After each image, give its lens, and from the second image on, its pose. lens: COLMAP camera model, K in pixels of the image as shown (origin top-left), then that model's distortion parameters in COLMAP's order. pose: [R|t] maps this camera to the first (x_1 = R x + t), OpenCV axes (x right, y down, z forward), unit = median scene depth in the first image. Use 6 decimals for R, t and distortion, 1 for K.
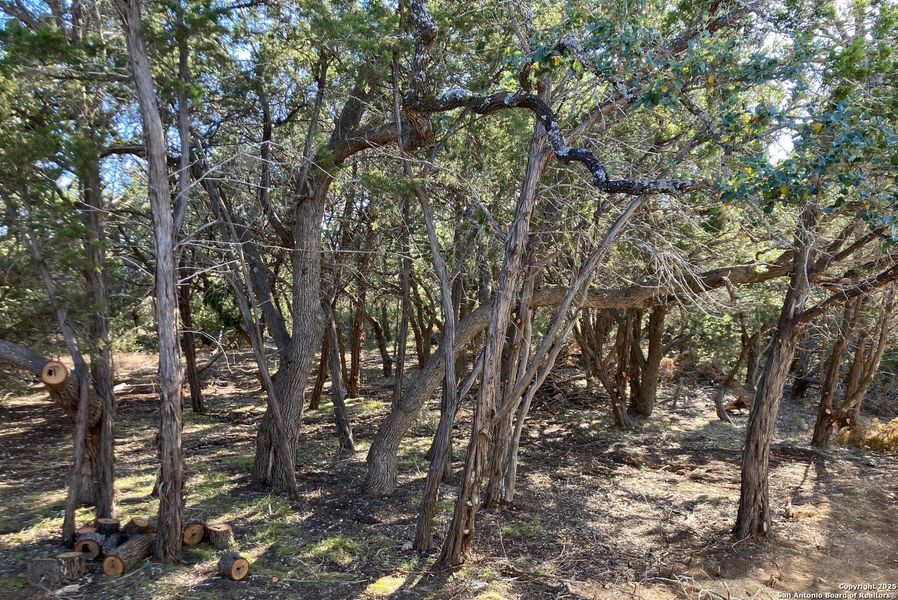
lens RADIAL K [[1686.7, 0, 449.0], [0, 1686.7, 300.0], [0, 0, 1]] dist [0.010422, -0.053230]
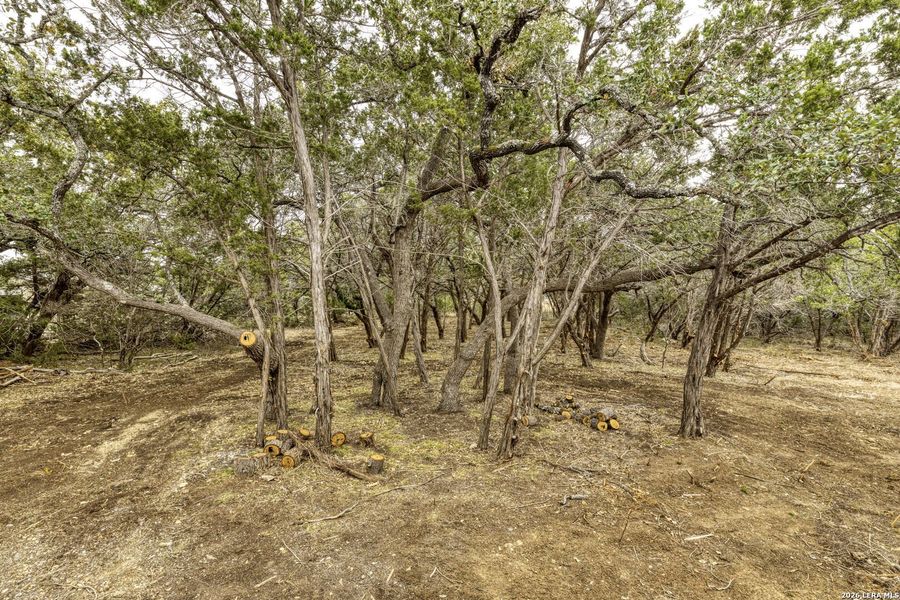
lens RADIAL K [[1690.5, 0, 450.0], [0, 1690.5, 300.0], [0, 0, 1]] dist [0.010422, -0.053230]
pose [[0.994796, -0.019307, -0.100041, 0.109012], [0.022316, 0.999329, 0.029045, -0.033464], [0.099413, -0.031126, 0.994559, -0.535532]]
